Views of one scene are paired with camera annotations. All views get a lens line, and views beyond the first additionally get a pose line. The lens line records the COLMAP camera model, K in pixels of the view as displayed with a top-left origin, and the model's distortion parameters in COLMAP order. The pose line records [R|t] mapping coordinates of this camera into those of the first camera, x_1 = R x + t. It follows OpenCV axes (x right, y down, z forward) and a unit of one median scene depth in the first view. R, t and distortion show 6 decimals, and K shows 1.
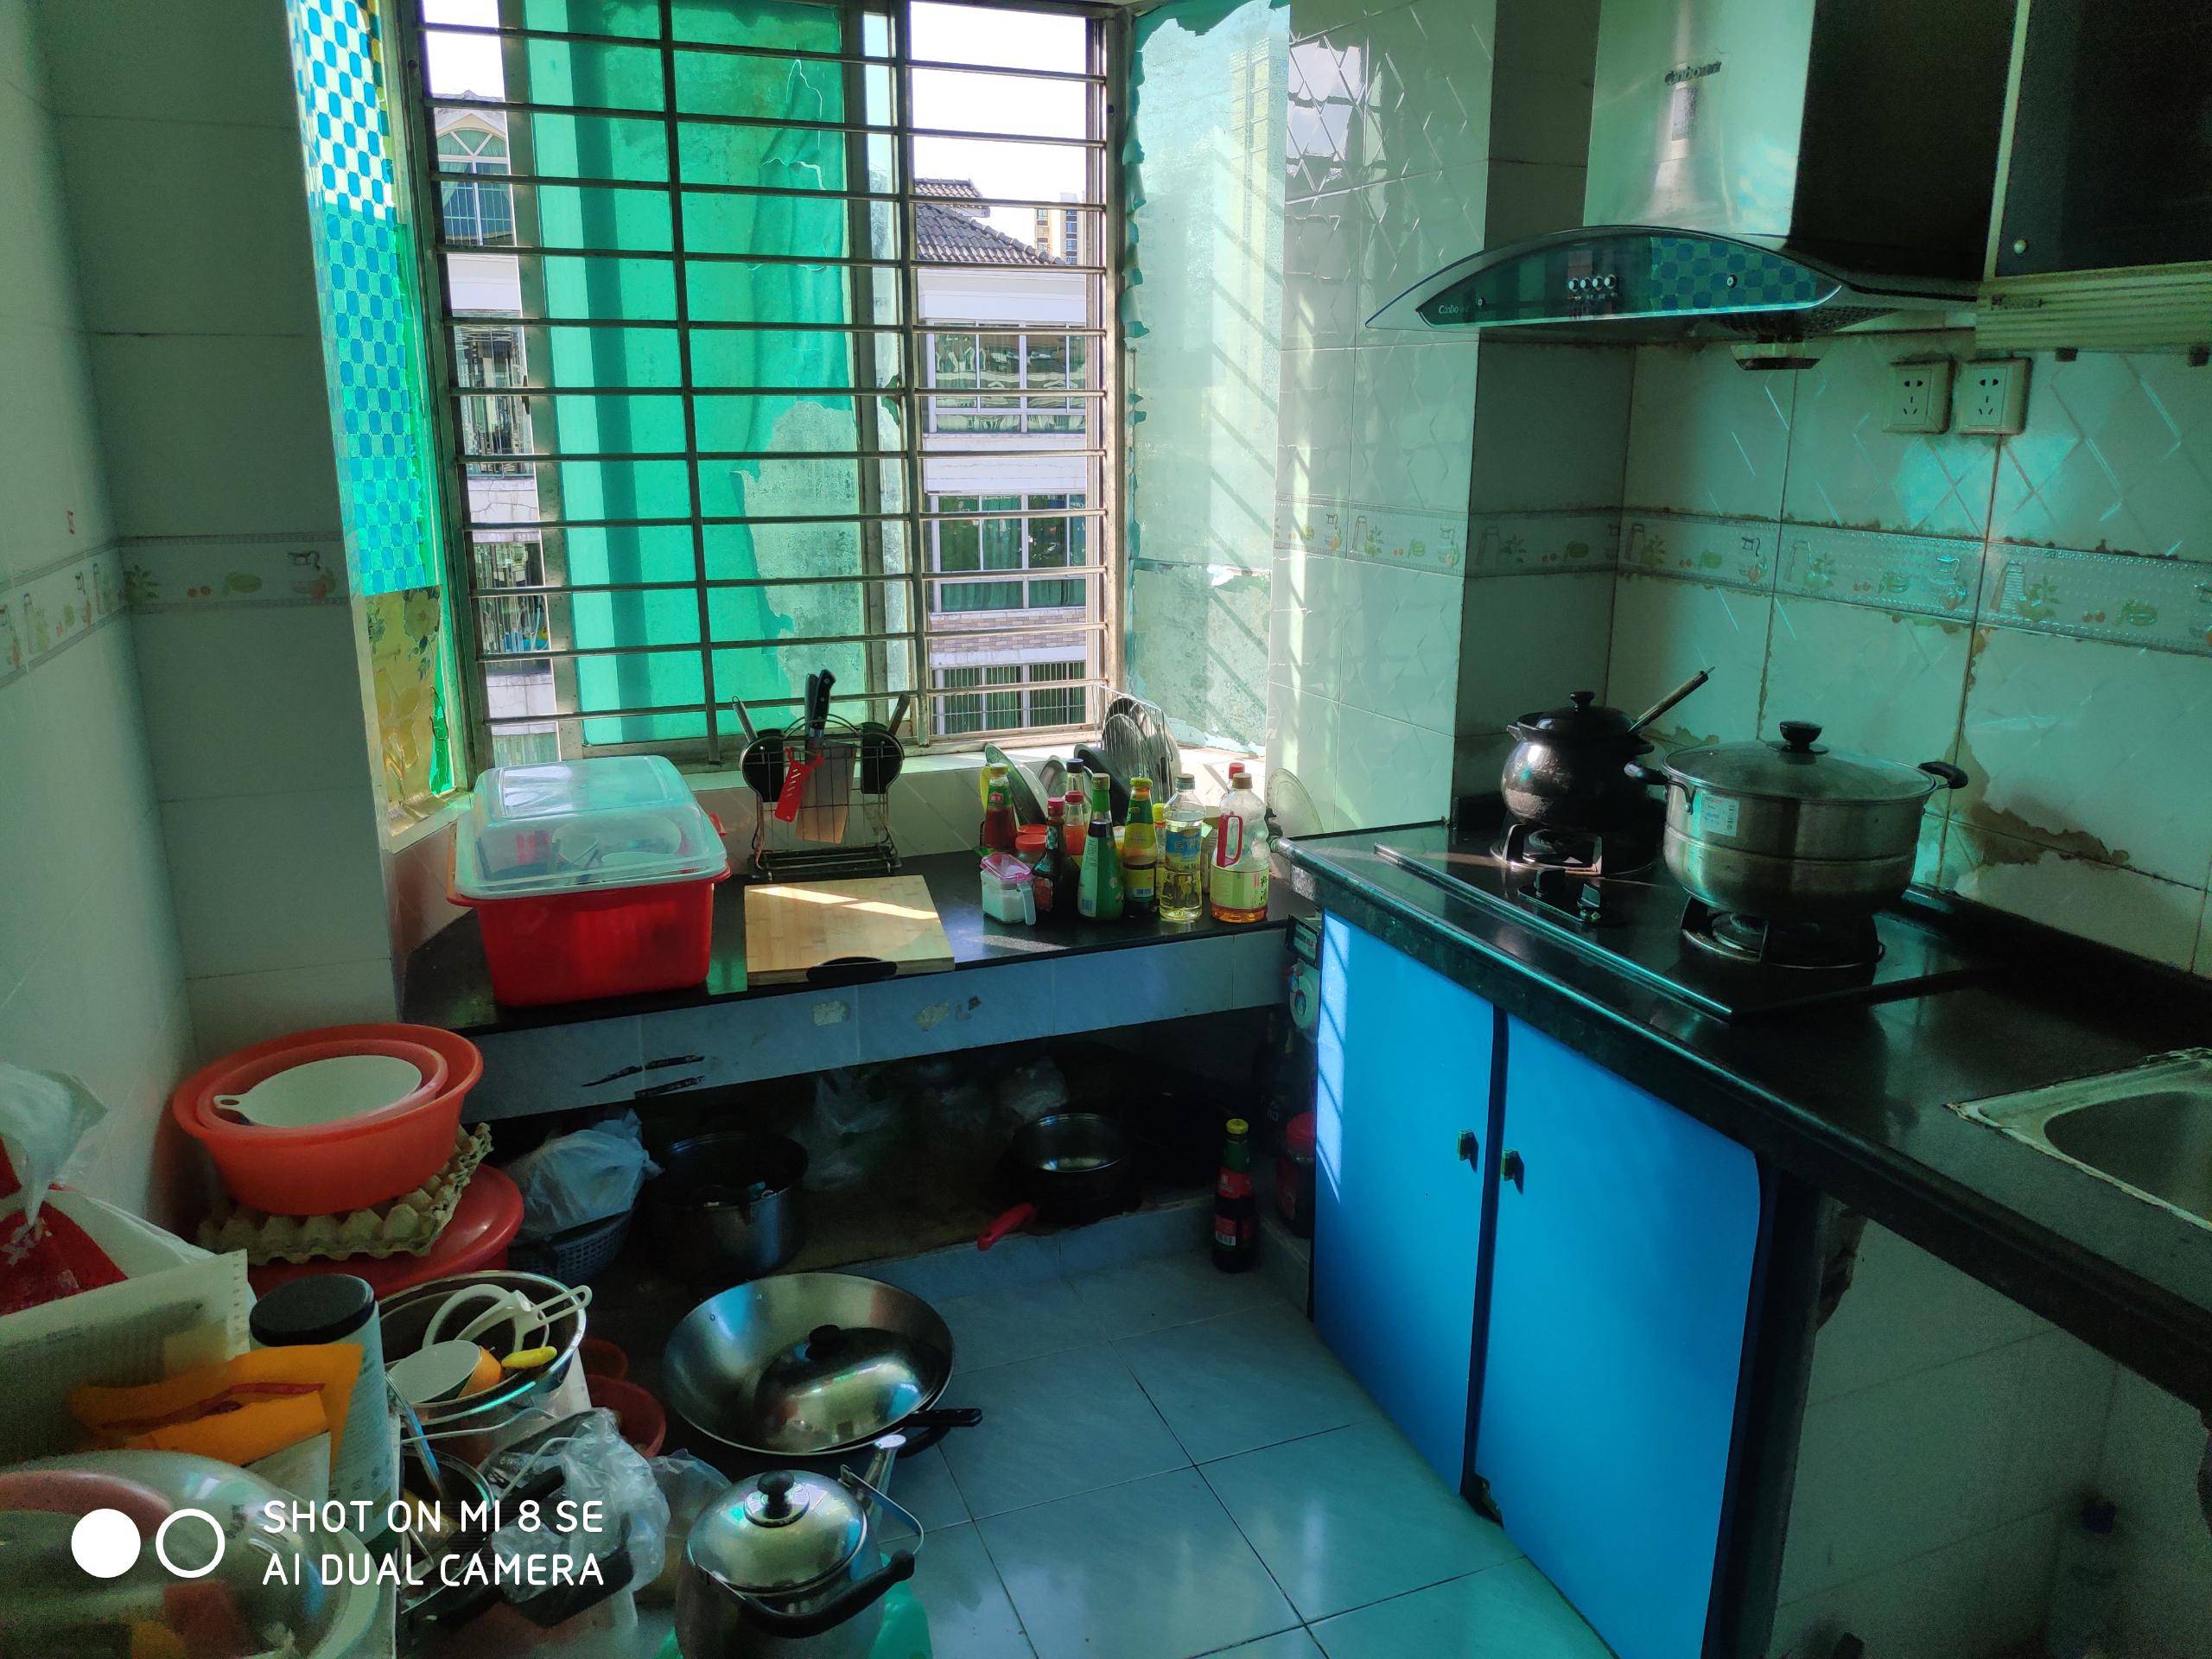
lens RADIAL K [[1623.1, 0, 1110.6], [0, 1623.1, 821.5], [0, 0, 1]] dist [-0.001109, -0.018205]
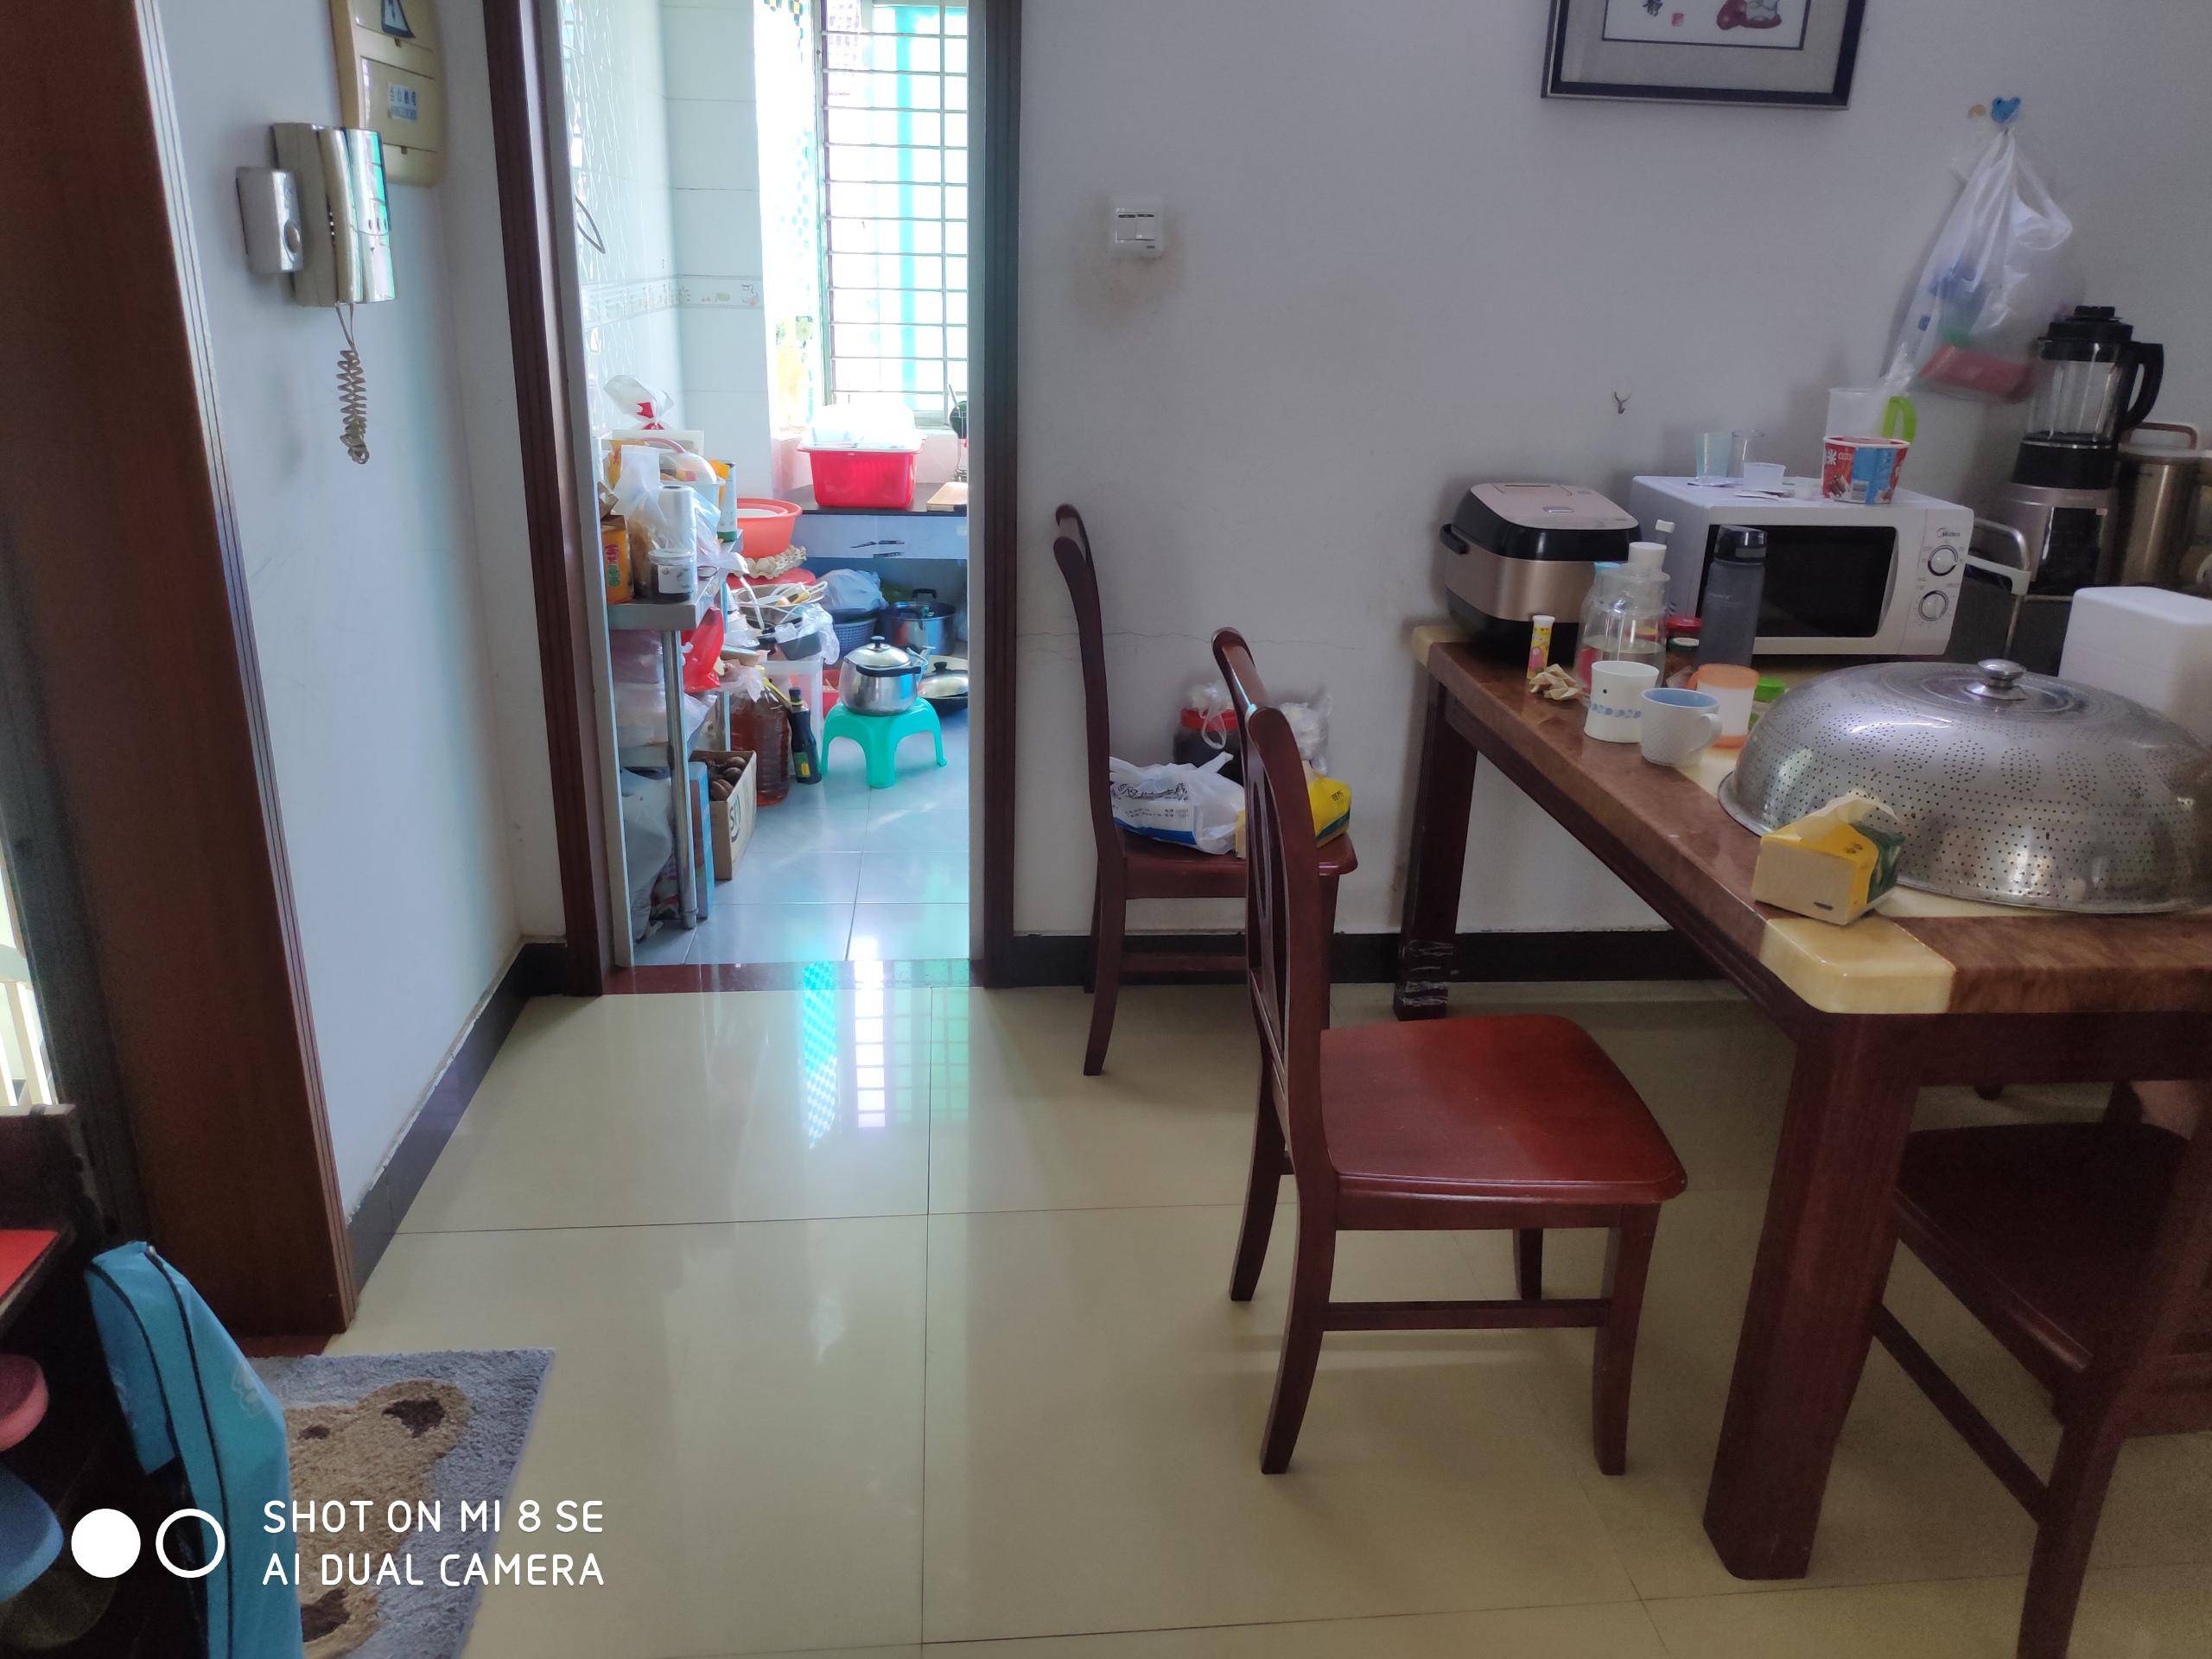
lens RADIAL K [[1623.1, 0, 1103.7], [0, 1623.1, 836.9], [0, 0, 1]] dist [-0.001109, -0.018205]
pose [[0.960615, 0.121271, -0.250026, 0.579907], [-0.096044, 0.989193, 0.110786, 0.266765], [0.260759, -0.082409, 0.961880, -1.012763]]
